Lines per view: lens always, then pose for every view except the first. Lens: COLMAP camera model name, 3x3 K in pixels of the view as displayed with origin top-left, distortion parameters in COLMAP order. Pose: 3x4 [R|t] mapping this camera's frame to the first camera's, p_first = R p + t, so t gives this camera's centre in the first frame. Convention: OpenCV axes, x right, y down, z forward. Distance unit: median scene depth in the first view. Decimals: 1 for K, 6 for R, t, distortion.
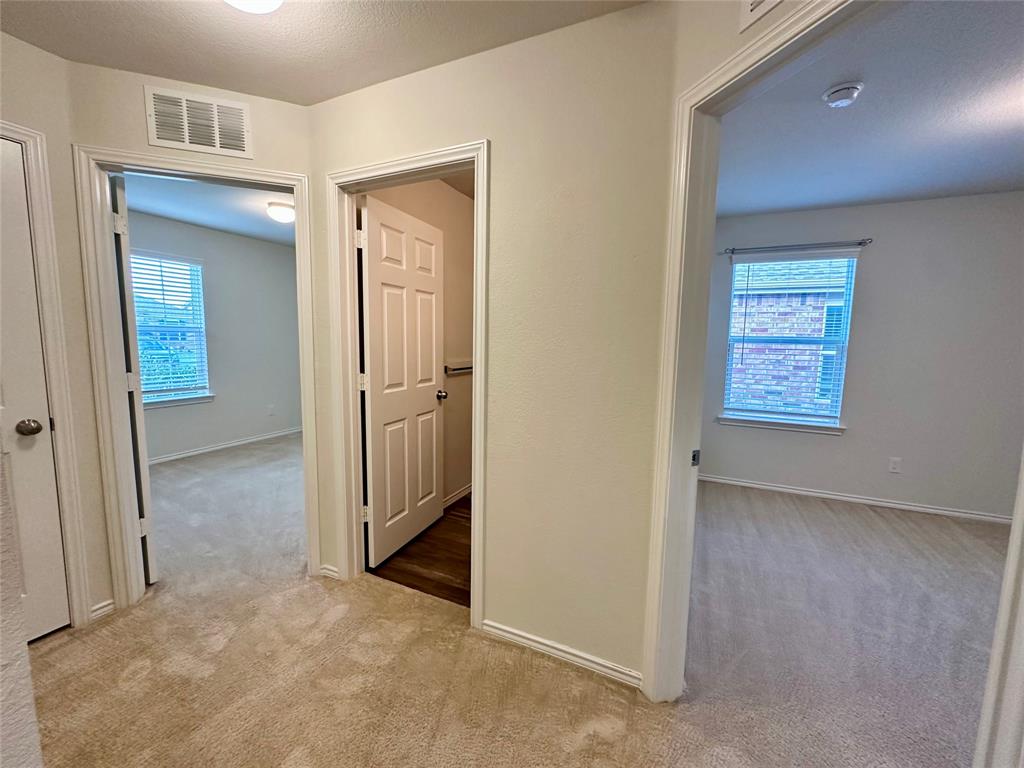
lens RADIAL K [[412.5, 0, 512.0], [0, 412.5, 384.0], [0, 0, 1]] dist [-0.000801, -0.000308]
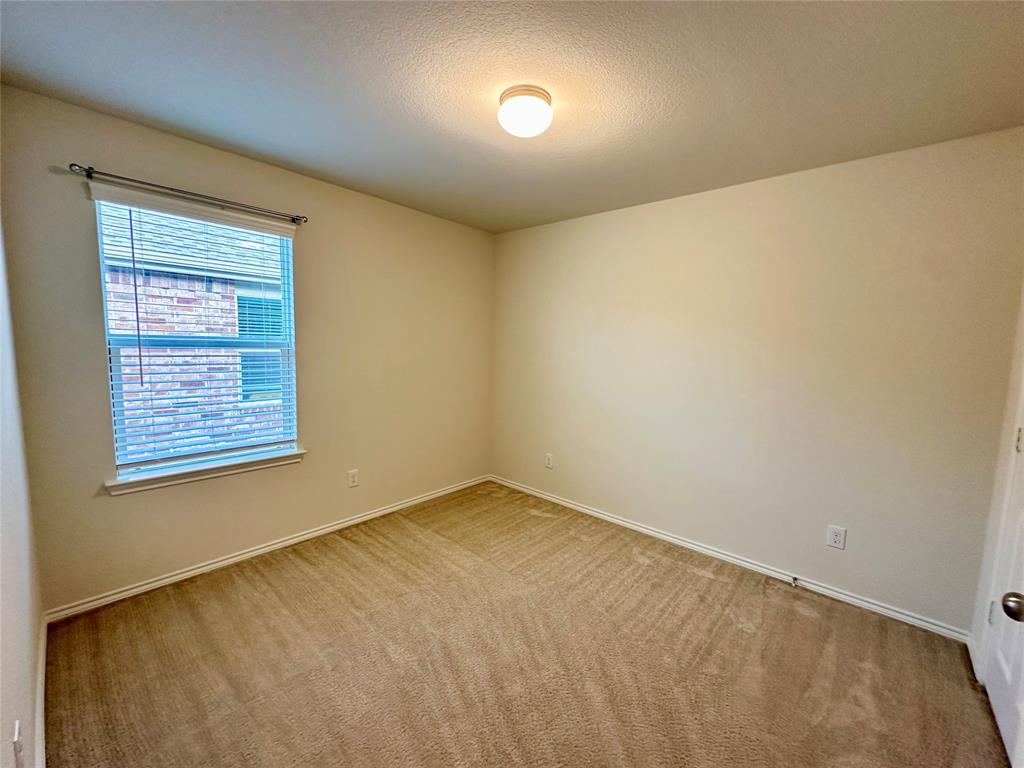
lens RADIAL K [[412.5, 0, 512.0], [0, 412.5, 384.0], [0, 0, 1]] dist [-0.000801, -0.000308]
pose [[0.300190, -0.106316, 0.947936, 0.164577], [0.082692, 0.992929, 0.085176, -0.053482], [-0.950288, 0.052818, 0.306859, 0.327551]]
